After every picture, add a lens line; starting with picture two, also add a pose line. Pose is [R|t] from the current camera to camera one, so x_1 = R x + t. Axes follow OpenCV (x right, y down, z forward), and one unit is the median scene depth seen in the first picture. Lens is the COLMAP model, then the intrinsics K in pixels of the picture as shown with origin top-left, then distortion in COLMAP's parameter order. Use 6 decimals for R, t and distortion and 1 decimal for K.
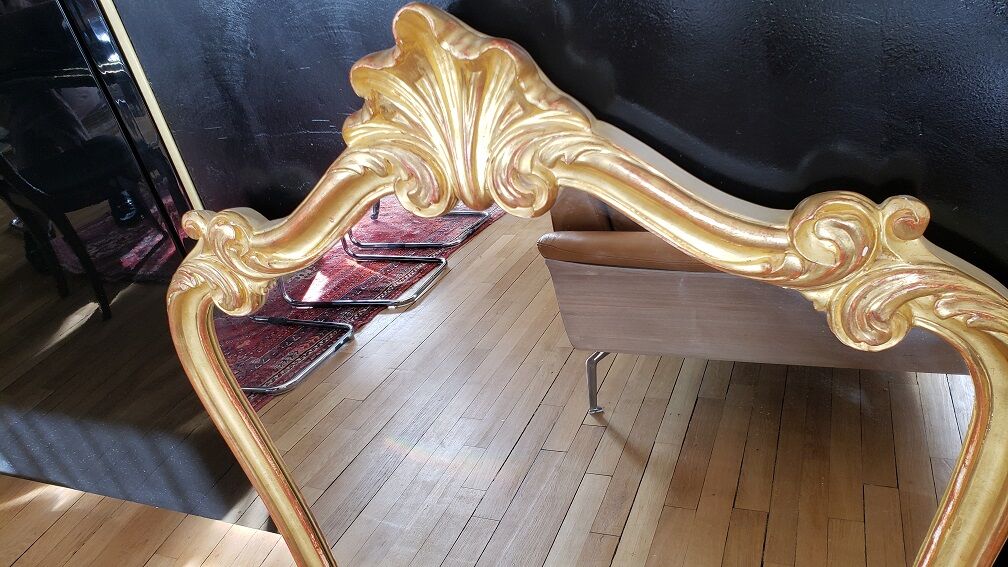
lens RADIAL K [[771.9, 0, 504.0], [0, 771.9, 283.5], [0, 0, 1]] dist [0.054060, -0.071735]
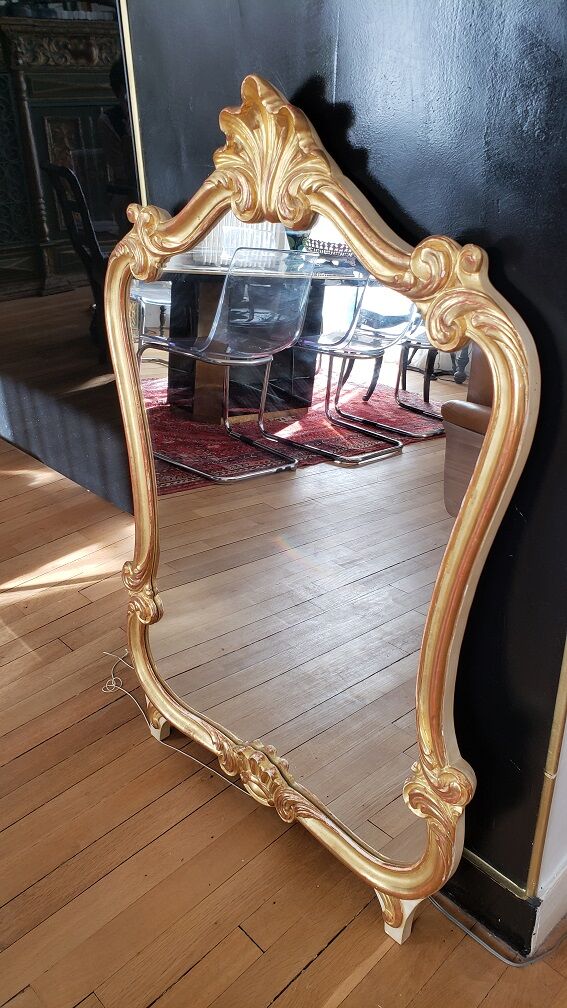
lens RADIAL K [[771.9, 0, 322.6], [0, 771.9, 513.7], [0, 0, 1]] dist [0.054060, -0.071735]
pose [[0.908009, 0.342540, -0.241220, 0.643173], [-0.346389, 0.937683, 0.027648, 0.379677], [0.235658, 0.058451, 0.970077, -0.489364]]
